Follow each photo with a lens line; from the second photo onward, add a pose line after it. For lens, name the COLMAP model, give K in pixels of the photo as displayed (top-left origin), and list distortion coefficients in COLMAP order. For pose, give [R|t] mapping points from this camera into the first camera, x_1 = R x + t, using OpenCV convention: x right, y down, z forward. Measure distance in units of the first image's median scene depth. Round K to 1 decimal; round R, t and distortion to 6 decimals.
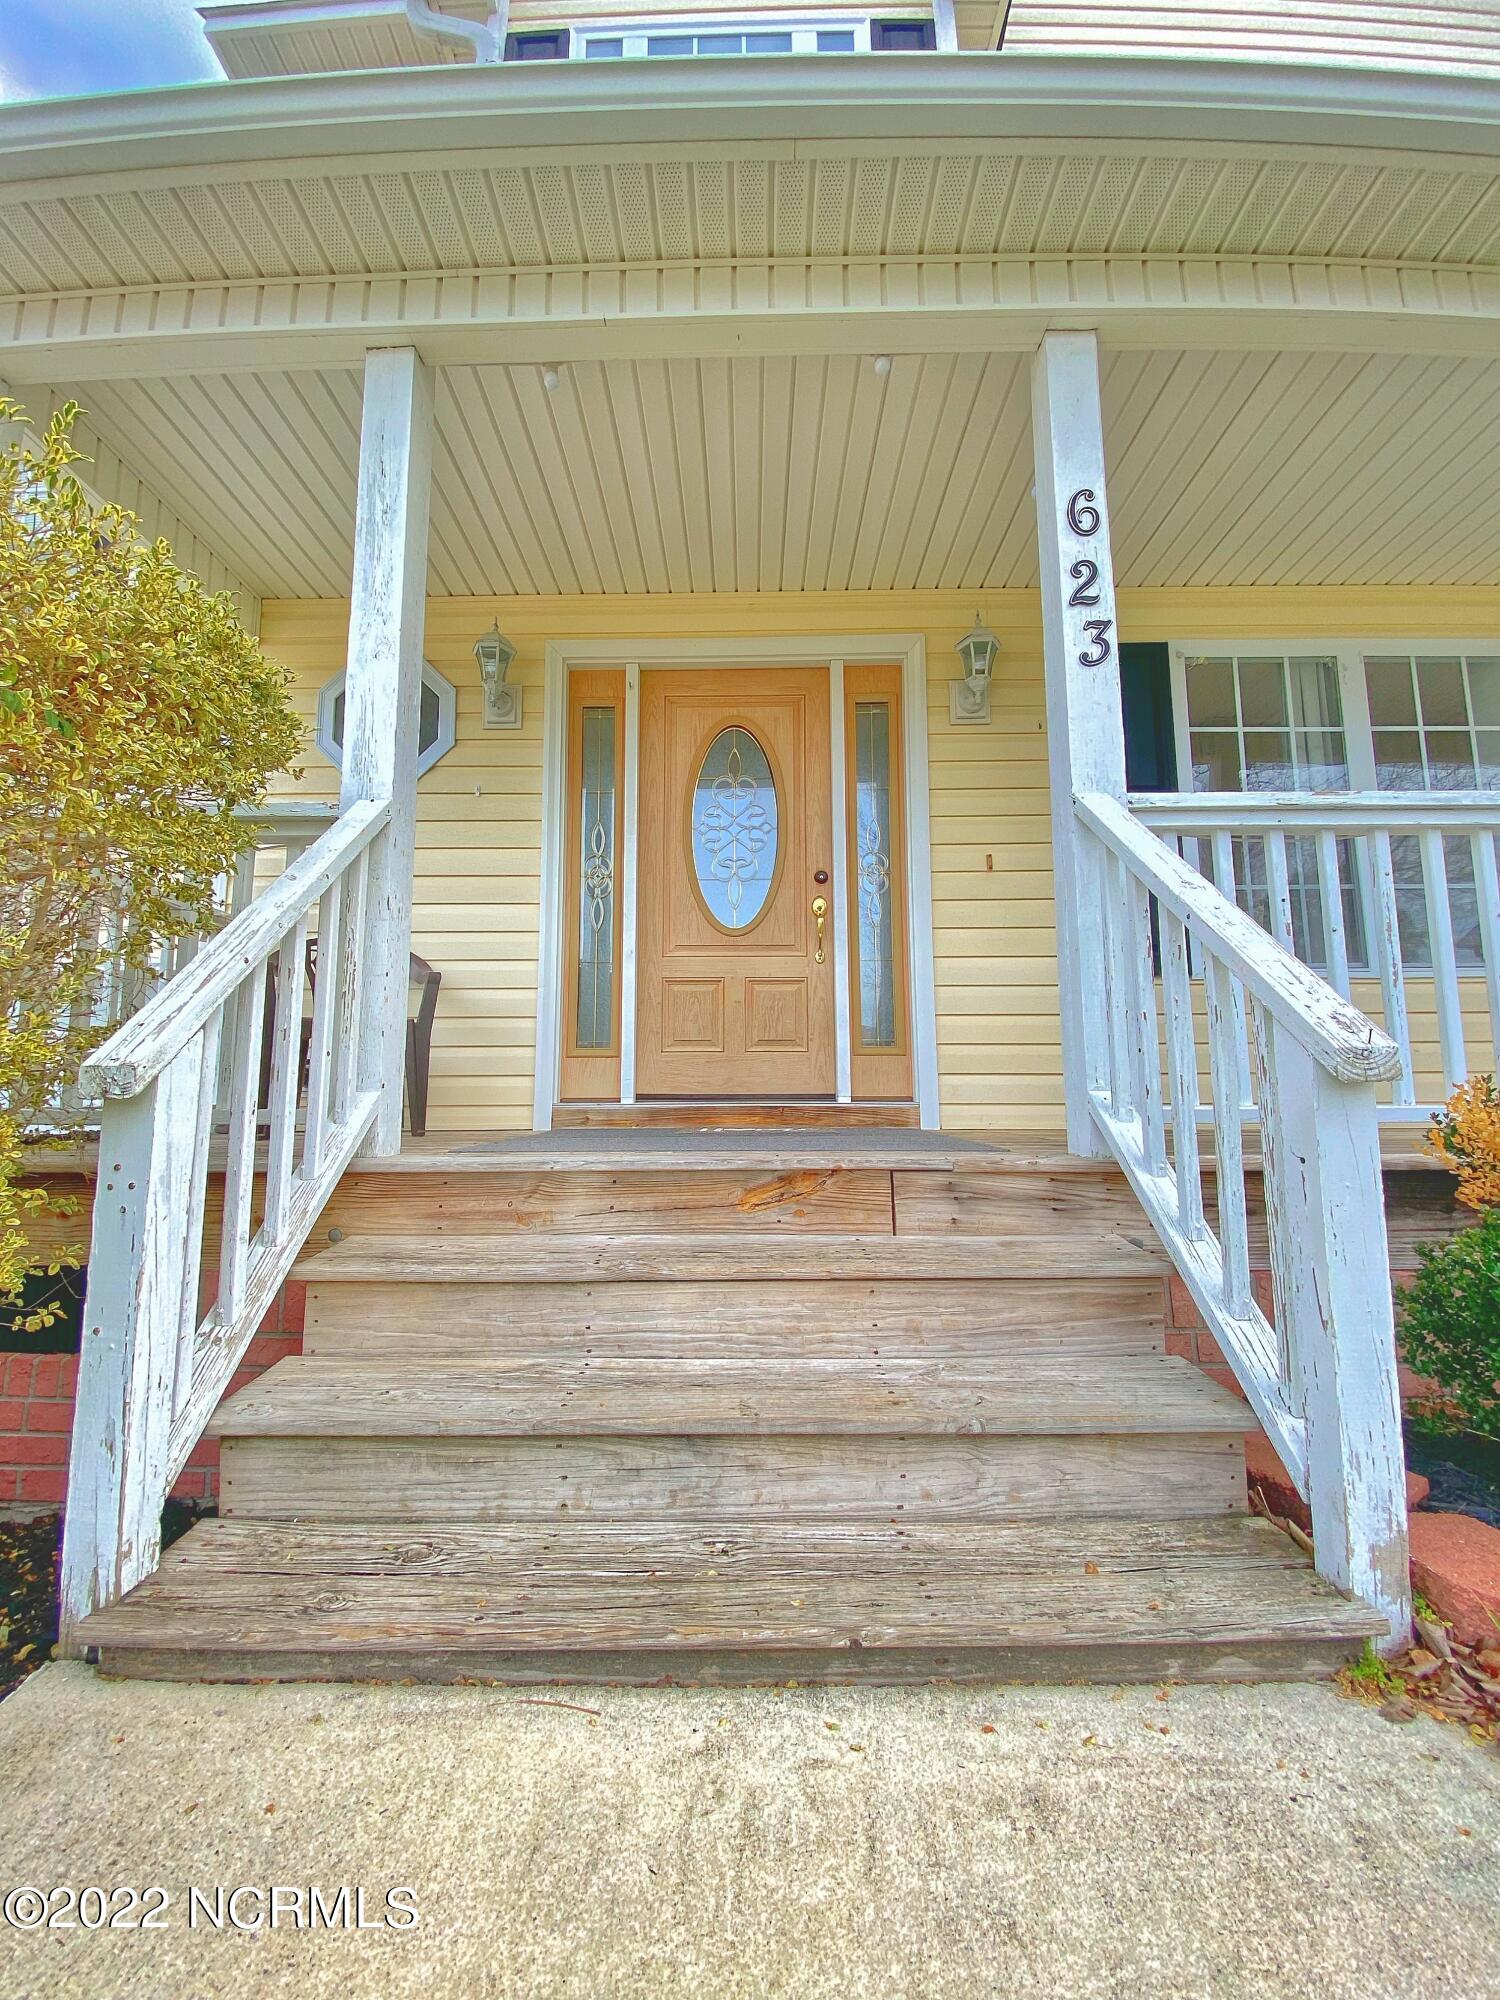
lens RADIAL K [[799.7, 0, 734.8], [0, 799.7, 997.2], [0, 0, 1]] dist [0.023926, -0.021718]
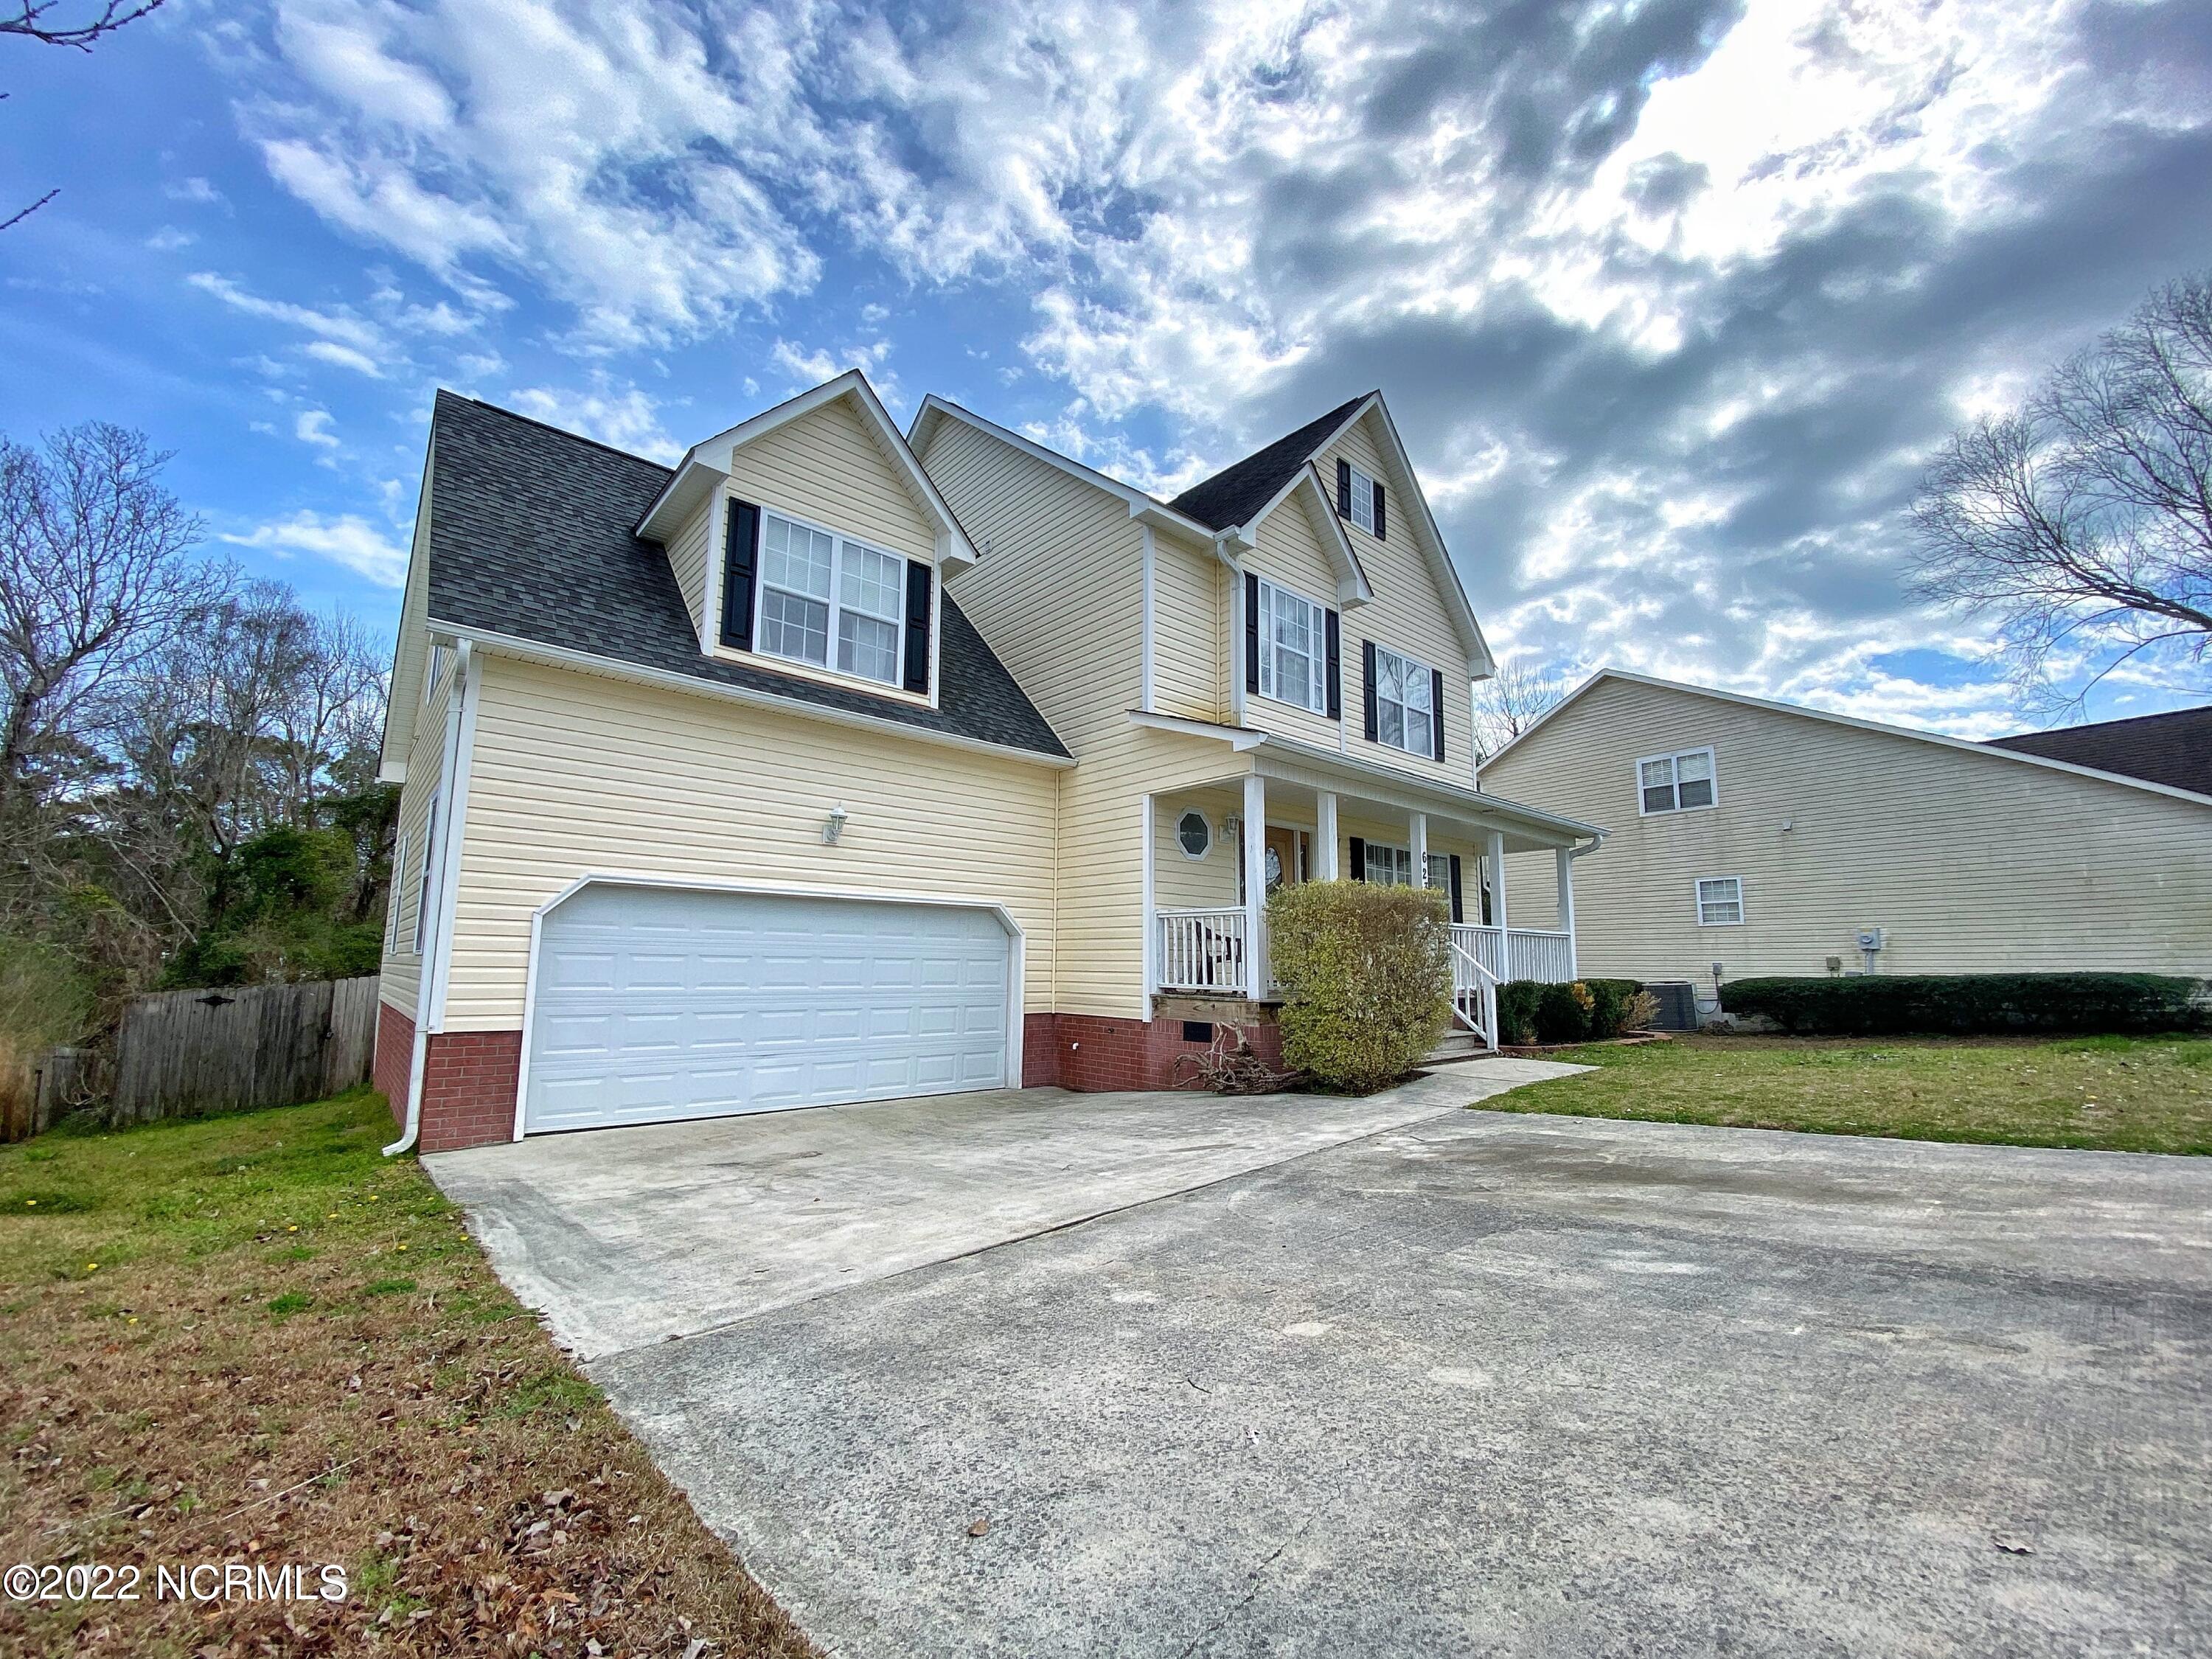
lens RADIAL K [[884.5, 0, 1105.9], [0, 884.5, 850.7], [0, 0, 1]] dist [0.023926, -0.021718]
pose [[0.735530, 0.100744, 0.669960, -4.163657], [-0.098158, 0.994295, -0.041751, -0.238849], [-0.670344, -0.035052, 0.741223, -1.488142]]
